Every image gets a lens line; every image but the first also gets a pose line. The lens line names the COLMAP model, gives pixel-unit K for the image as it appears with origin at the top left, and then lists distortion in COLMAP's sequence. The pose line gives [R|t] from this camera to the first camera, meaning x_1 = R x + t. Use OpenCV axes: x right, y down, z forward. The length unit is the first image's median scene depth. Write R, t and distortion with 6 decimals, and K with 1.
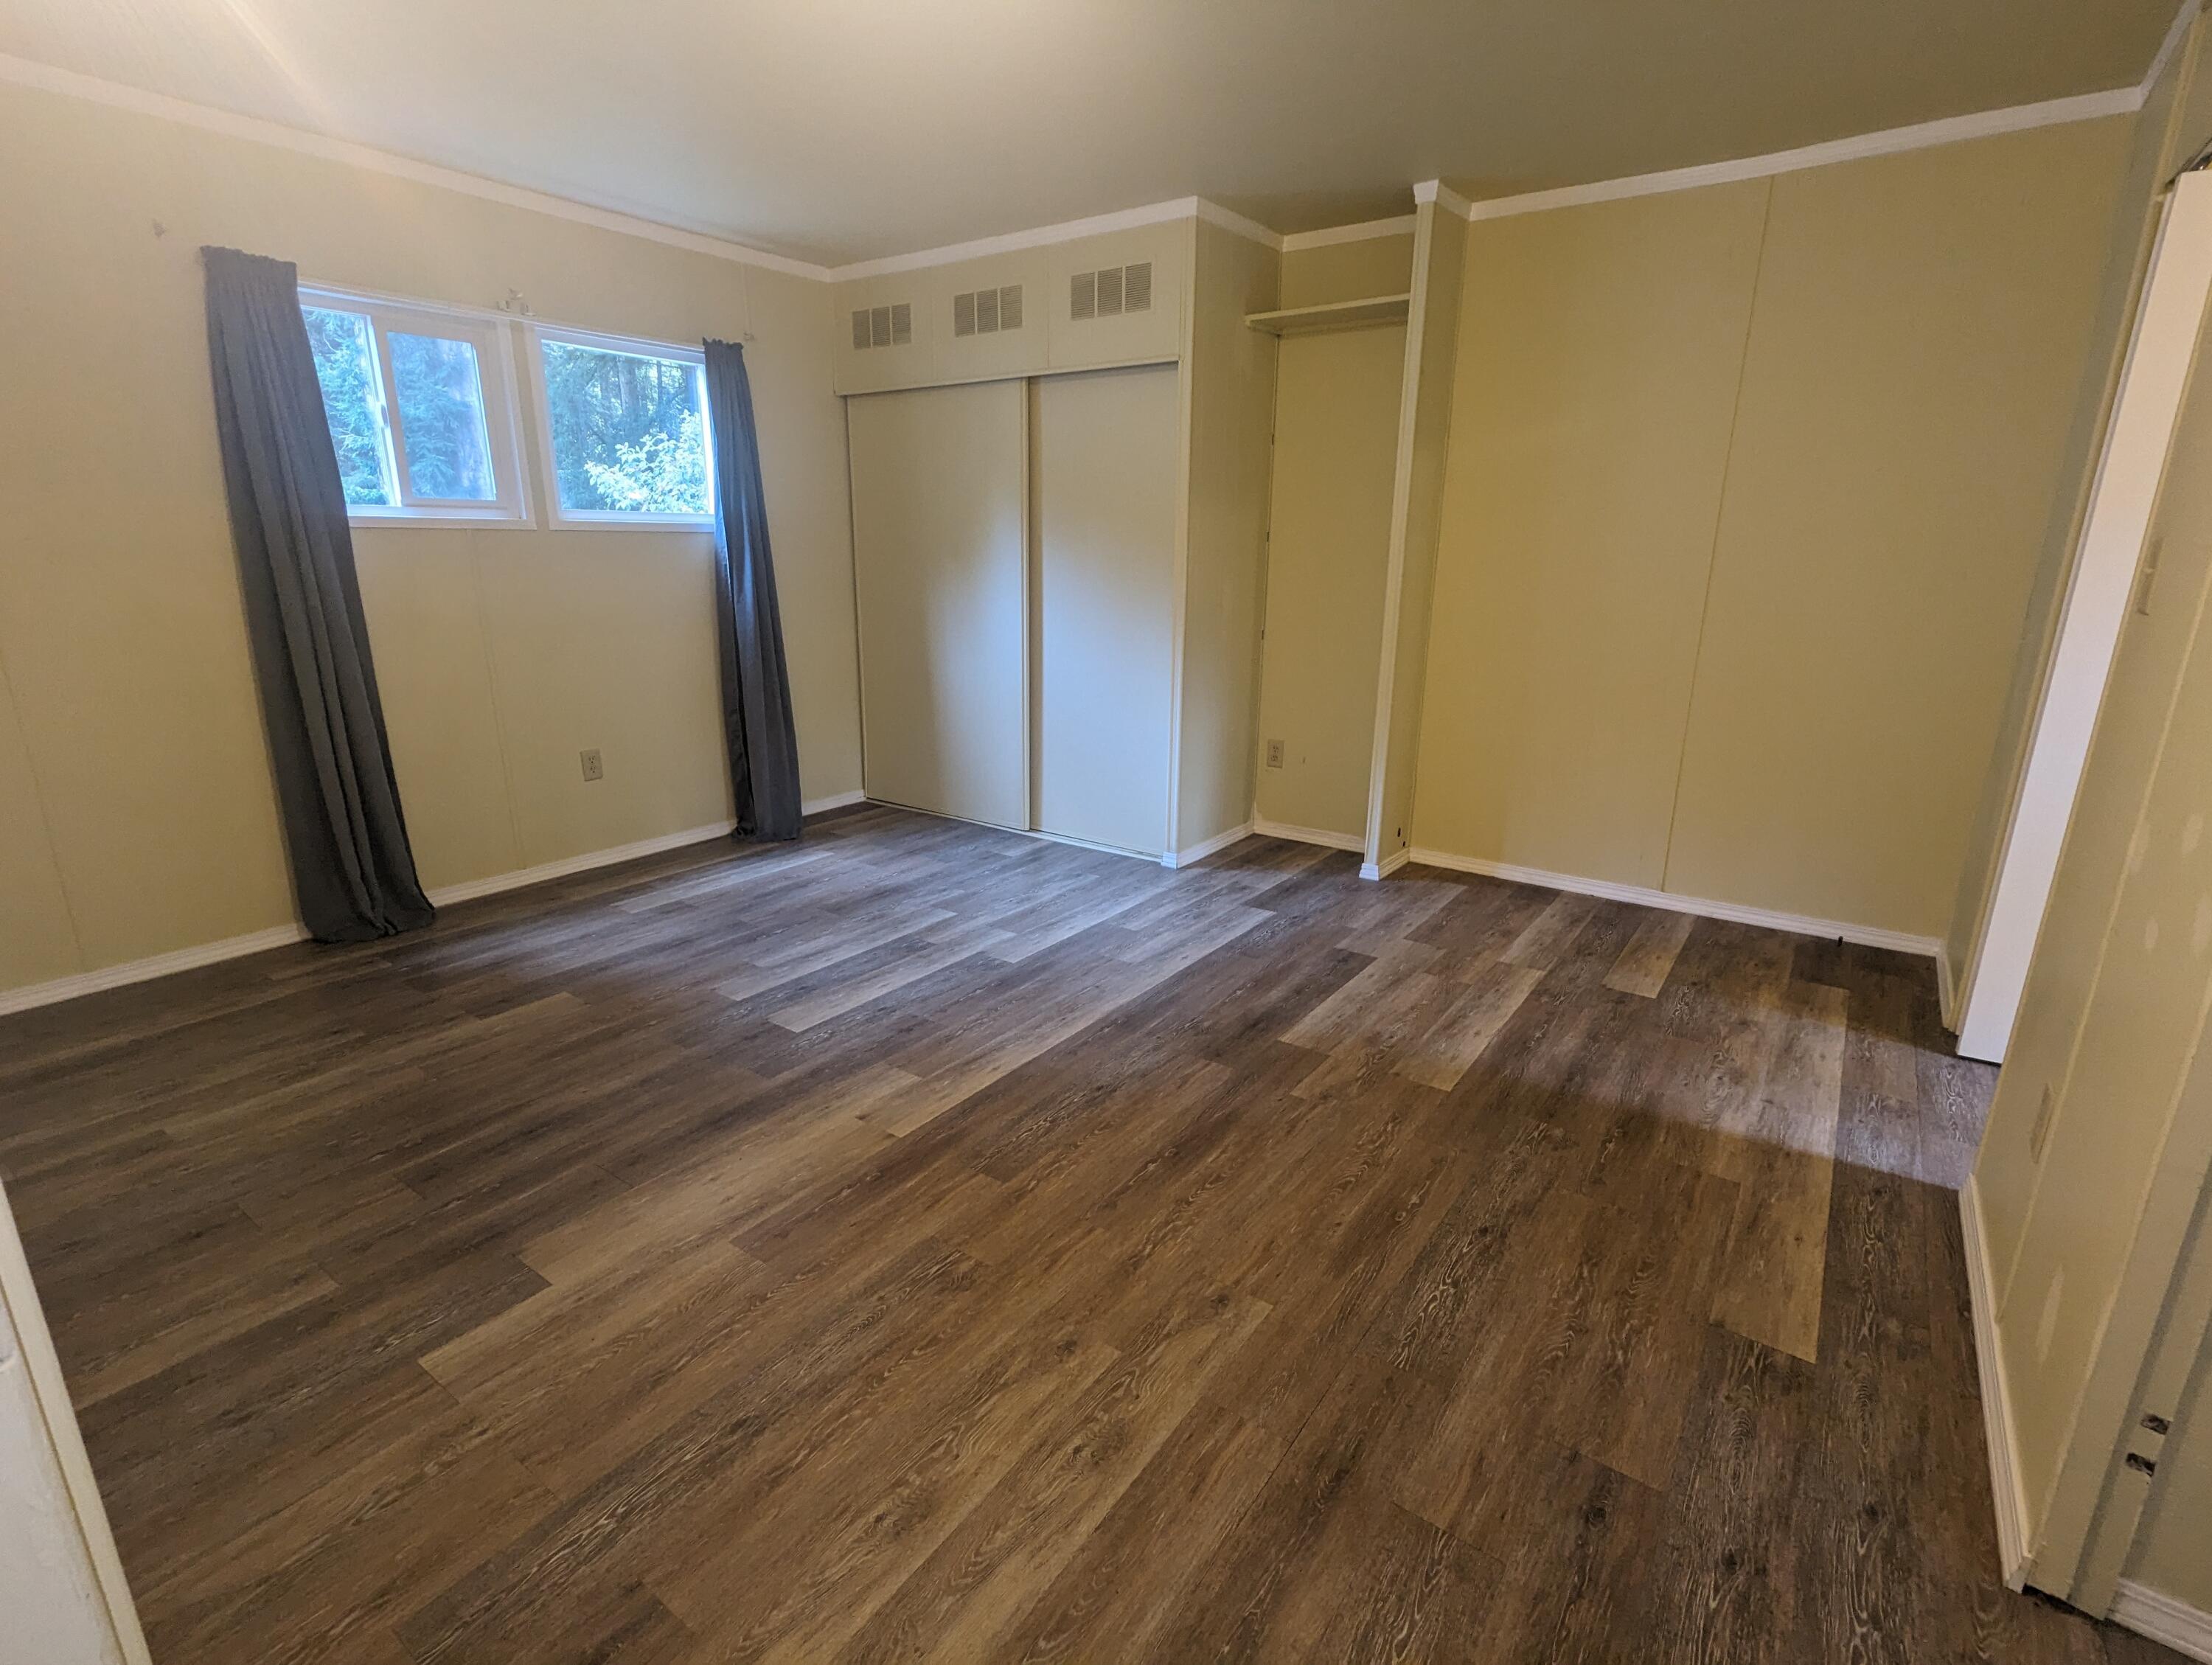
lens RADIAL K [[1047.6, 0, 1104.6], [0, 1047.6, 834.8], [0, 0, 1]] dist [0.001324, -0.000185]
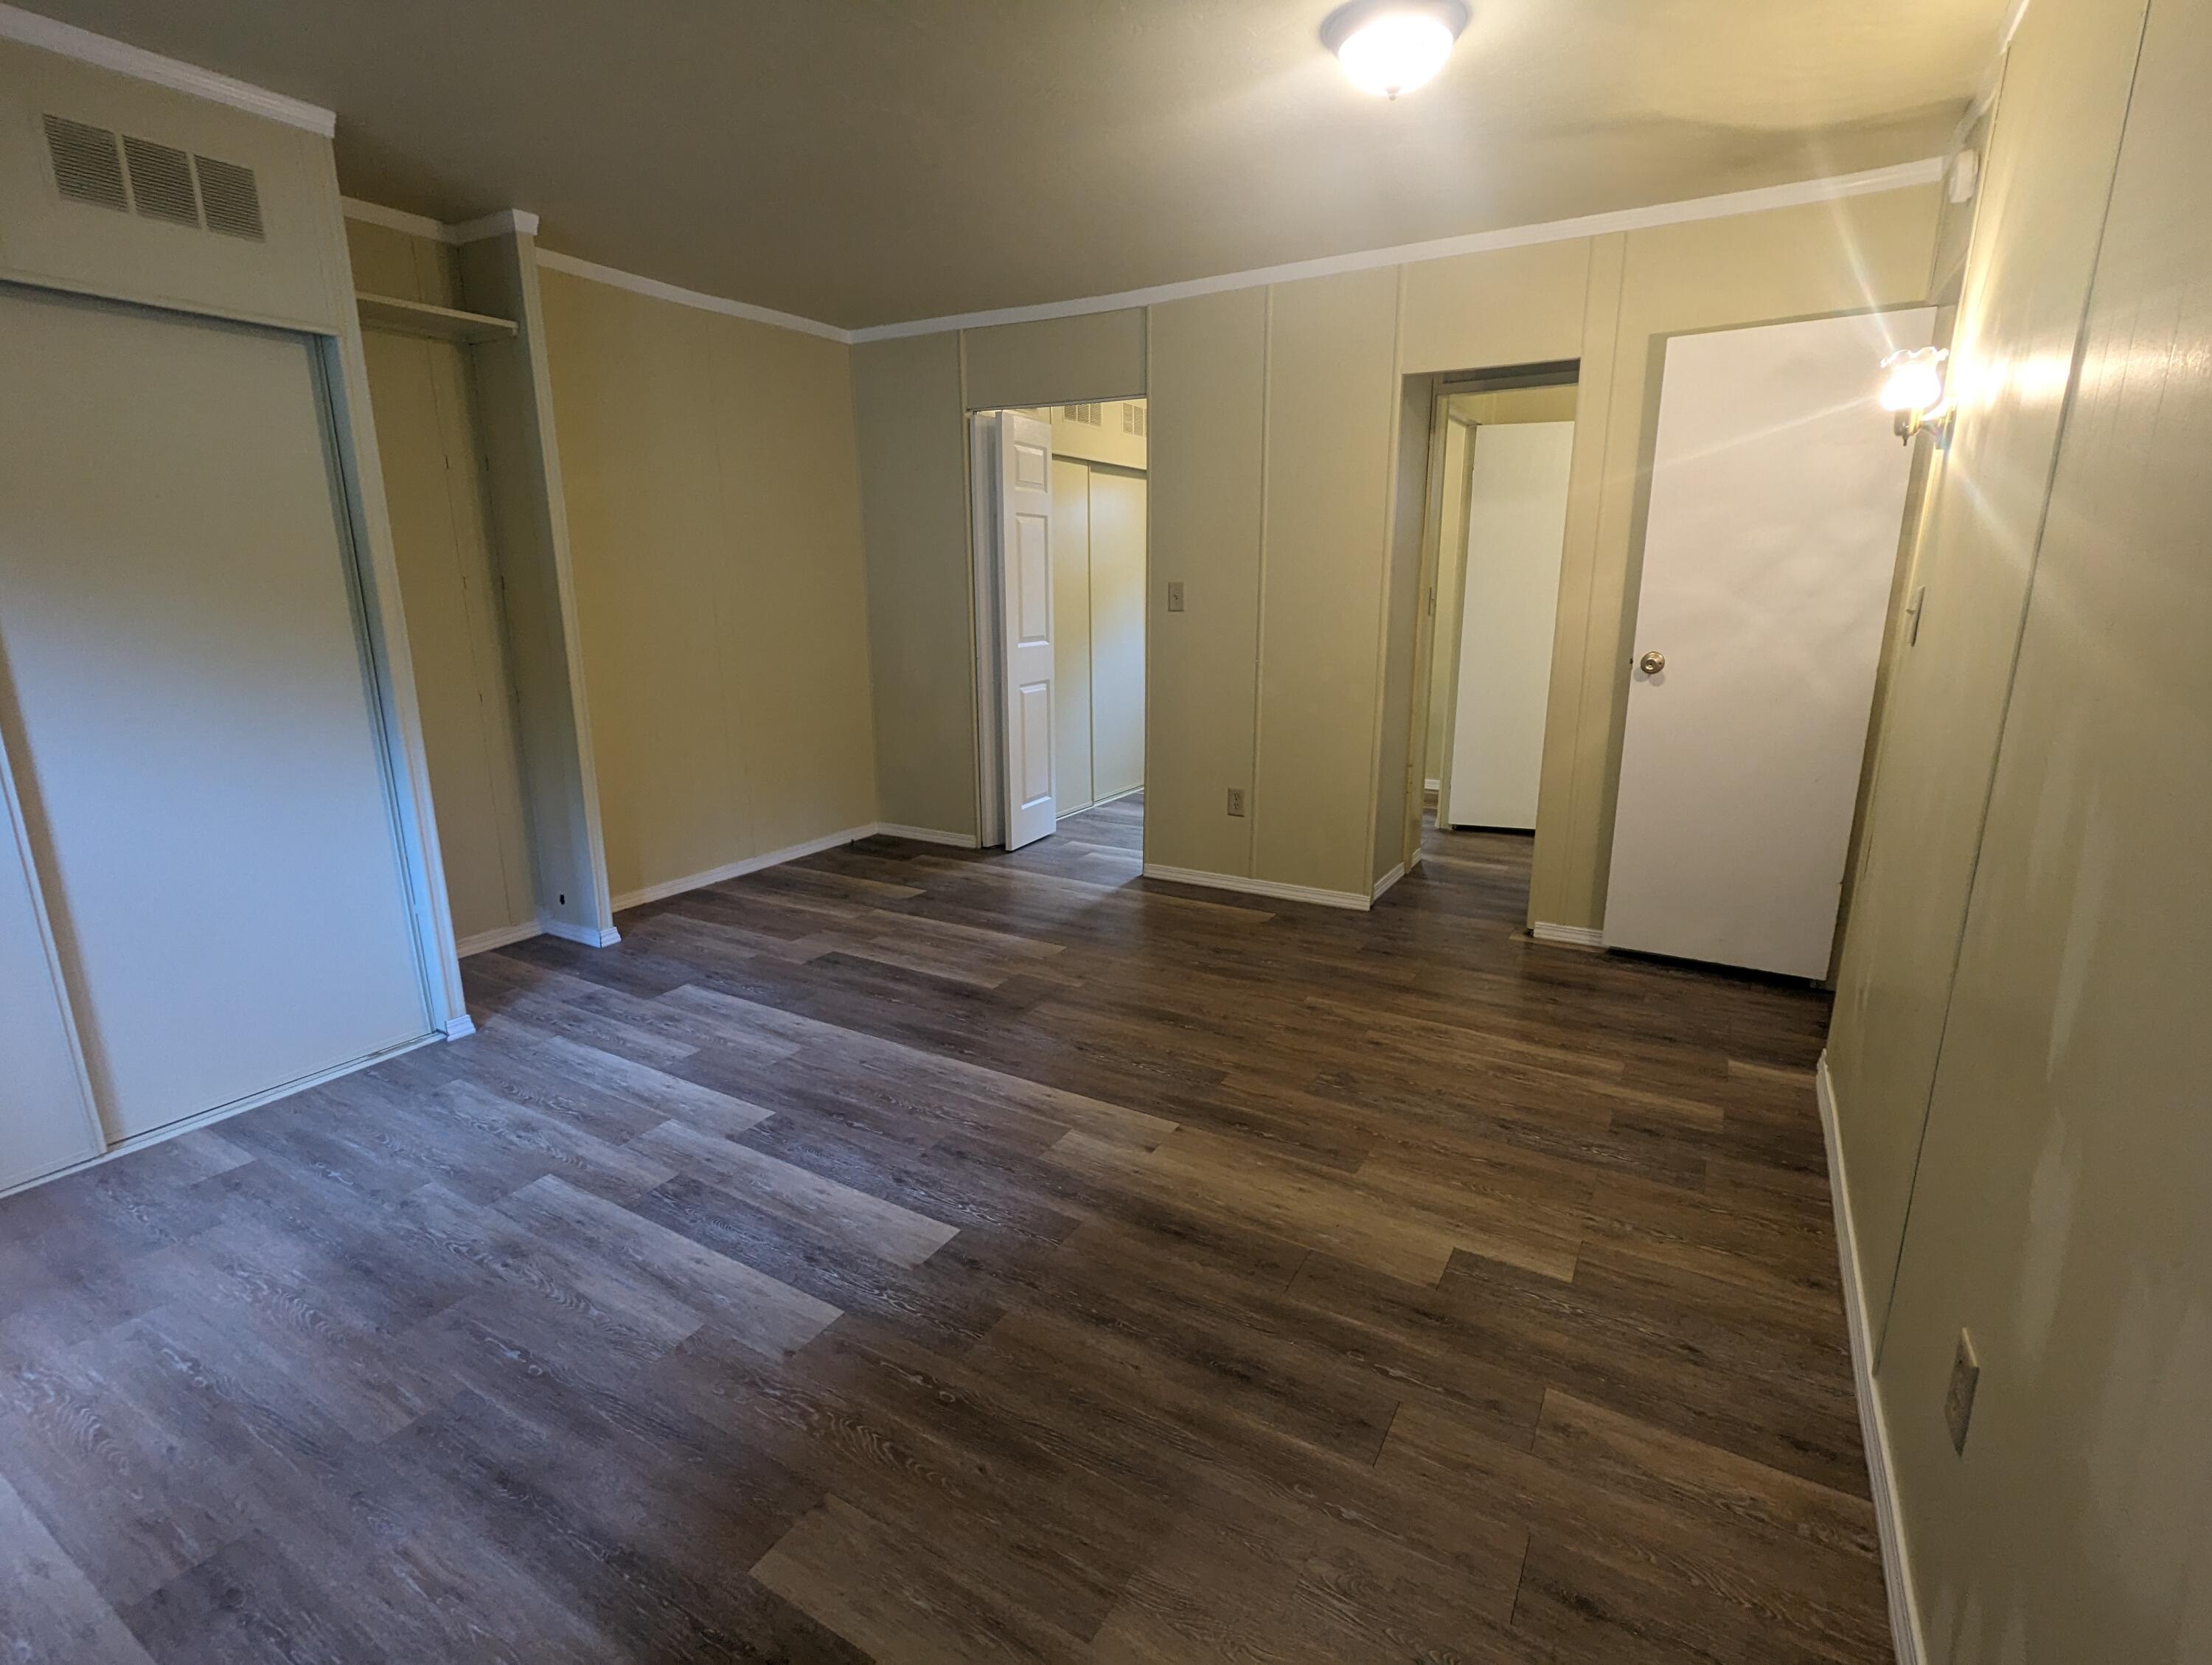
lens RADIAL K [[1047.6, 0, 1104.6], [0, 1047.6, 834.8], [0, 0, 1]] dist [0.001324, -0.000185]
pose [[-0.088341, -0.247705, 0.964799, -0.866109], [0.268656, 0.926767, 0.262540, -0.228437], [-0.959177, 0.282392, -0.015324, 0.731860]]
